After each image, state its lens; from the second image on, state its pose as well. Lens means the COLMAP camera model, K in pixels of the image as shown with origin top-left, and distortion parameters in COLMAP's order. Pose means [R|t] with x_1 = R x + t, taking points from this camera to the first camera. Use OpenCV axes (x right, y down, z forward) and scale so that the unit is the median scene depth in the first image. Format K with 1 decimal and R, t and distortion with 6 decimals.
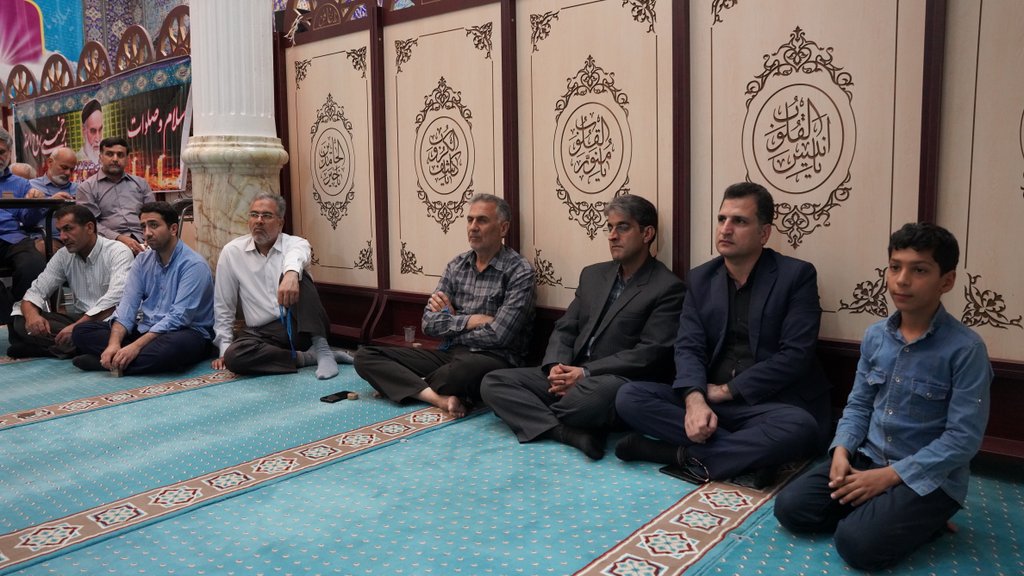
lens RADIAL K [[762.6, 0, 513.5], [0, 762.6, 289.7], [0, 0, 1]] dist [-0.110828, 0.027719]
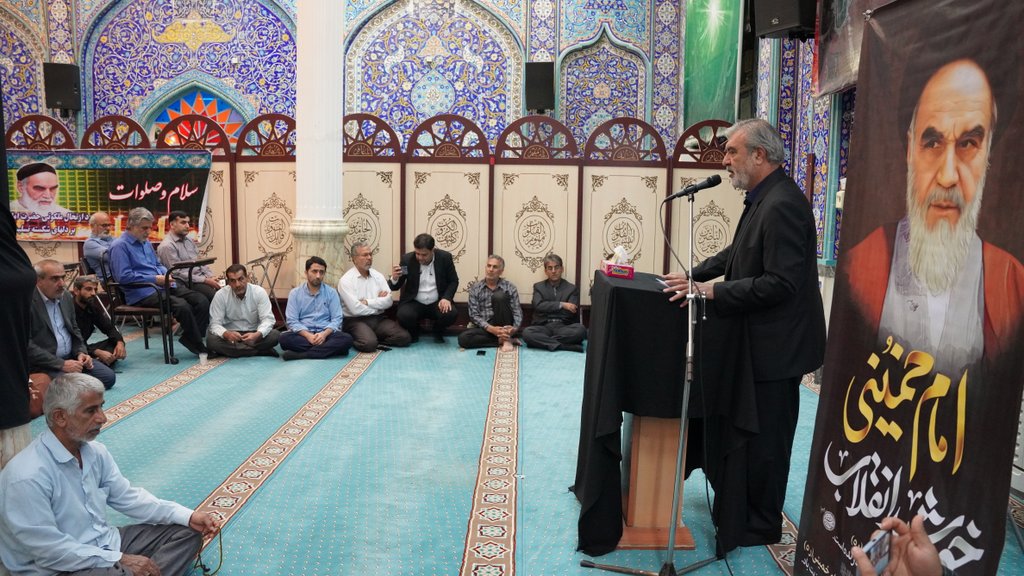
lens RADIAL K [[699.4, 0, 511.3], [0, 699.4, 288.2], [0, 0, 1]] dist [-0.165382, 0.111242]
pose [[0.781042, -0.058019, 0.621777, -1.287889], [0.054510, 0.998208, 0.024672, -0.074226], [-0.622094, 0.014623, 0.782806, -0.645730]]
